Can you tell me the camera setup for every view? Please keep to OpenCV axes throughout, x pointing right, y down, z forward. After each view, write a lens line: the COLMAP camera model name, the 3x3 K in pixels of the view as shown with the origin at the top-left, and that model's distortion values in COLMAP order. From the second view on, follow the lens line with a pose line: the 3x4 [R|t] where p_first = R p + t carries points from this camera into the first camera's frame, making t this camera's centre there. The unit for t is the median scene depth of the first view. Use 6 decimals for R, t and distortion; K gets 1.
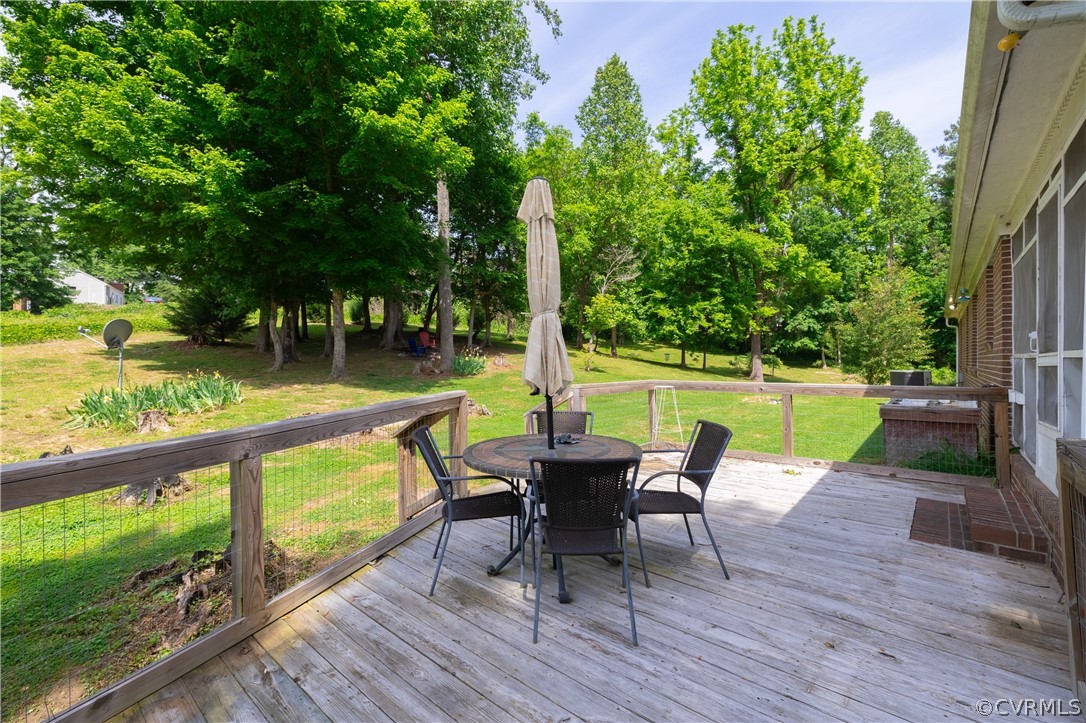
lens RADIAL K [[455.2, 0, 545.8], [0, 455.2, 360.5], [0, 0, 1]] dist [0.000974, -0.000621]
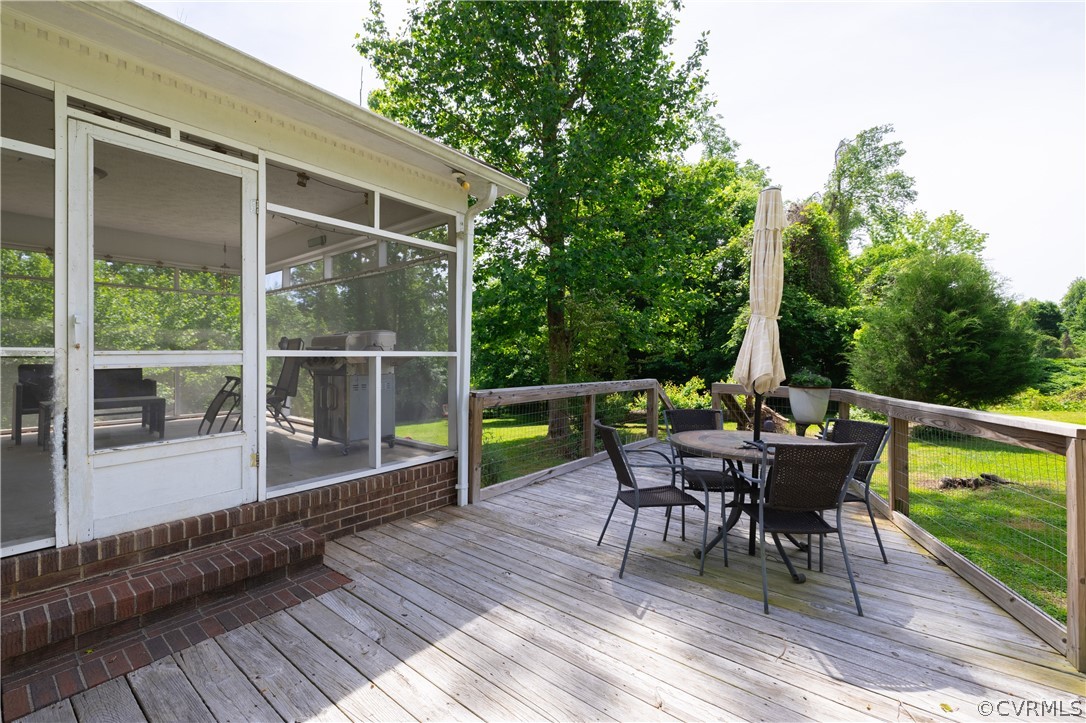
lens RADIAL K [[455.2, 0, 542.0], [0, 455.2, 360.0], [0, 0, 1]] dist [0.000974, -0.000621]
pose [[-0.998998, 0.003915, -0.044574, 0.595766], [0.003801, 0.999989, 0.002634, -0.005308], [0.044584, 0.002462, -0.999003, 2.185898]]
